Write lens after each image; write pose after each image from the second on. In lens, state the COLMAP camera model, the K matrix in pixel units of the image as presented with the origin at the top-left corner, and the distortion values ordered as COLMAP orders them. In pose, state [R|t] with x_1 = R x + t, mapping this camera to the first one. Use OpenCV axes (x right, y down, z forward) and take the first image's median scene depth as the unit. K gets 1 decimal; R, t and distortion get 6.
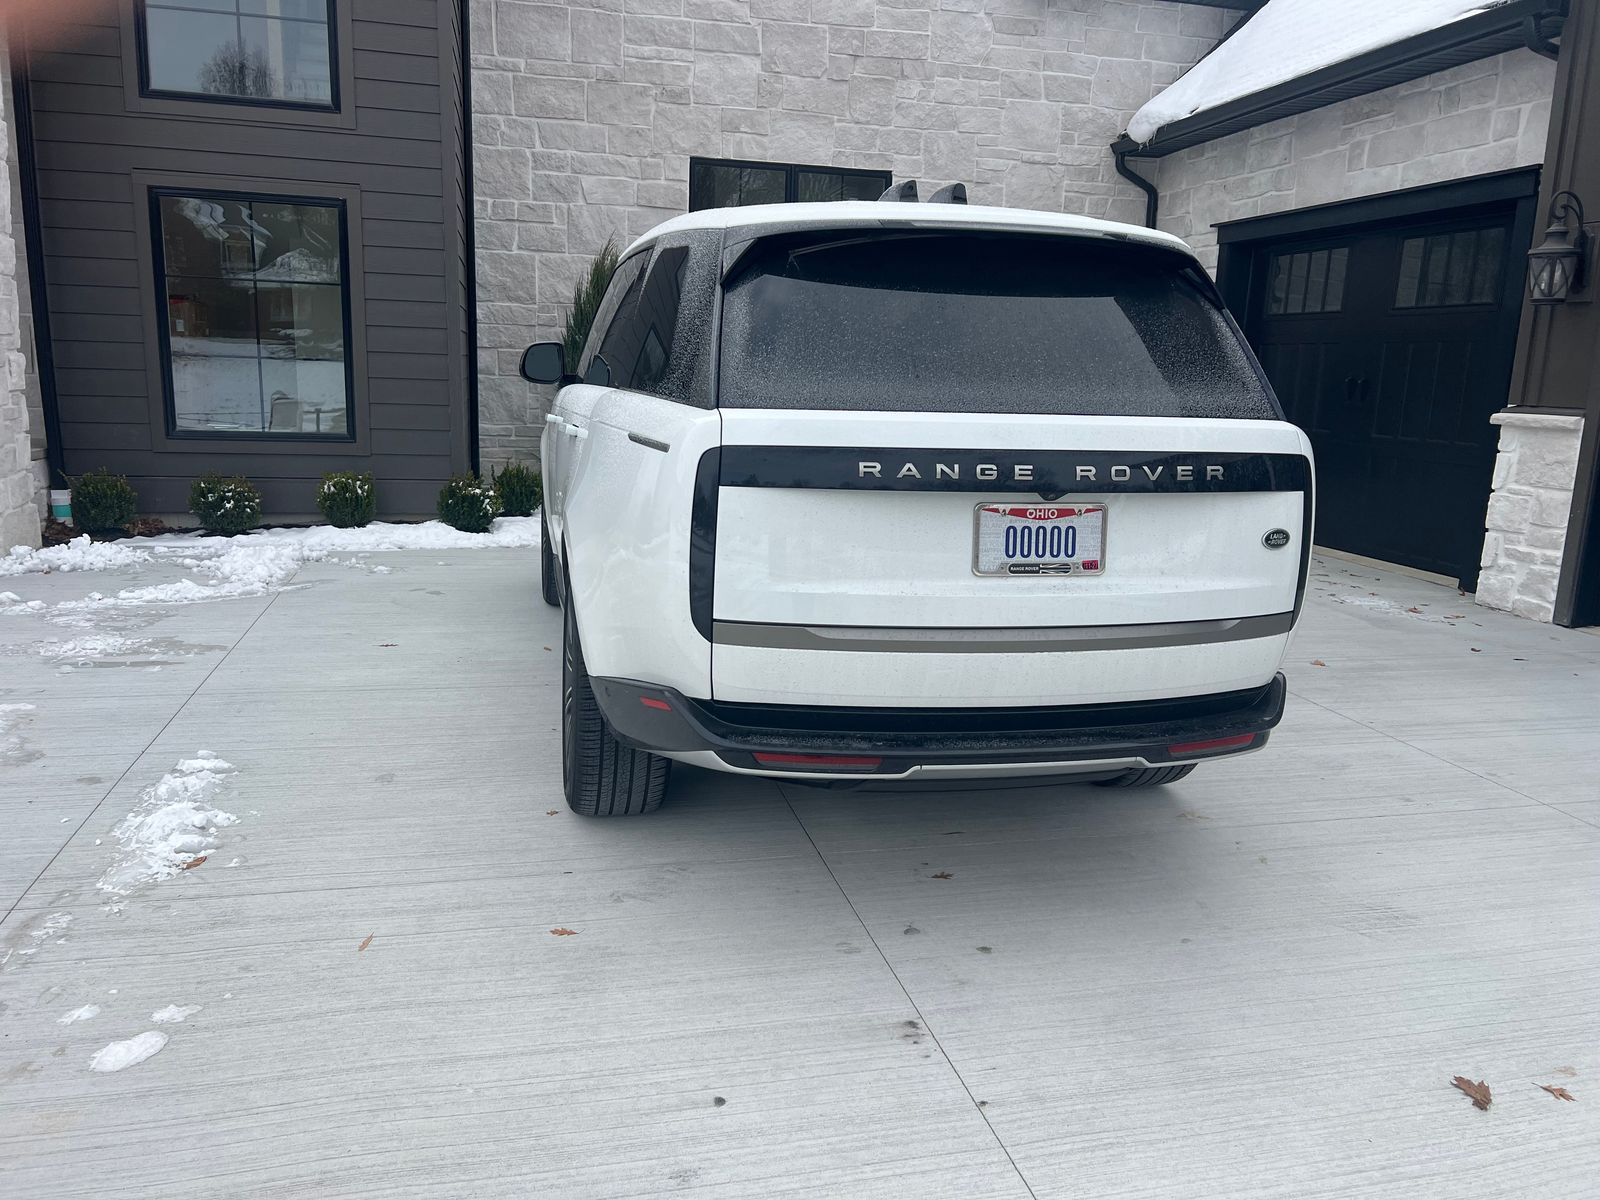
lens RADIAL K [[1224.0, 0, 800.0], [0, 1224.0, 600.0], [0, 0, 1]] dist [0.053889, -0.065332]
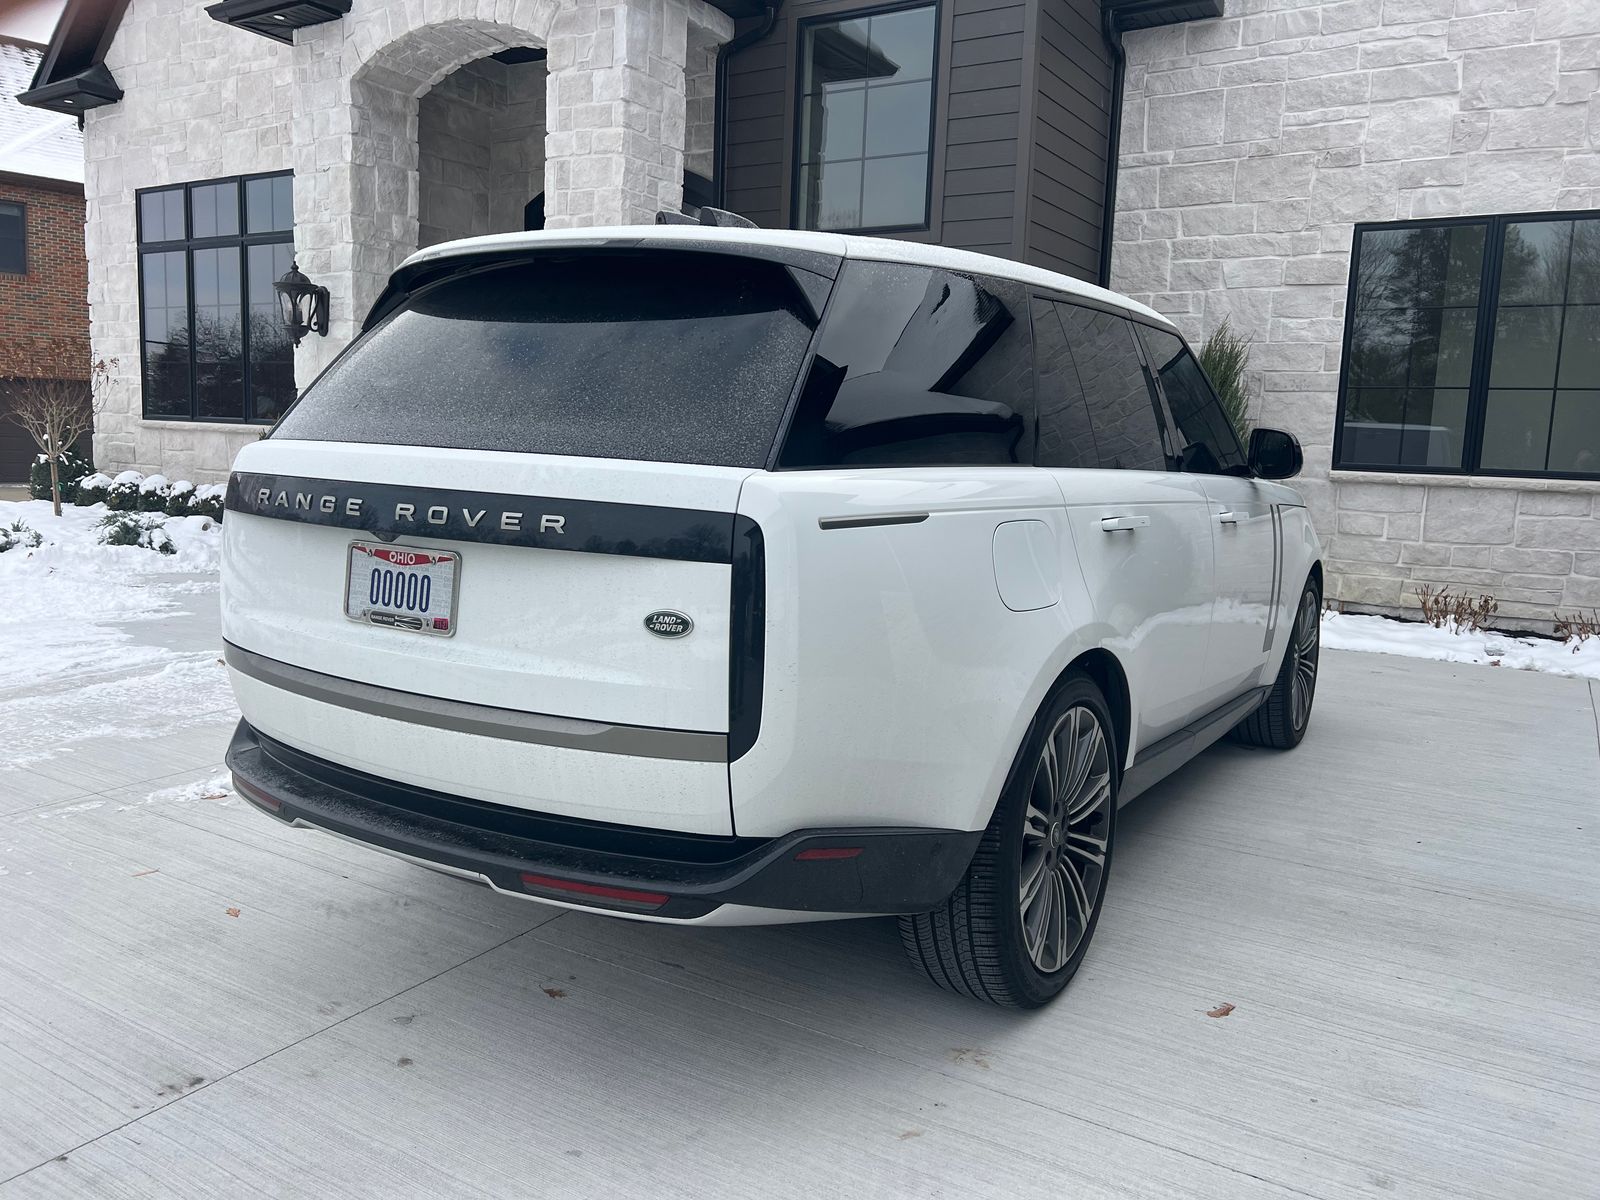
lens RADIAL K [[1214.2, 0, 802.7], [0, 1214.2, 581.2], [0, 0, 1]] dist [0.064950, -0.071991]
pose [[0.696816, 0.076035, -0.713209, 0.290086], [-0.152019, 0.987431, -0.043255, -0.017030], [0.700955, 0.138562, 0.699616, 0.168770]]
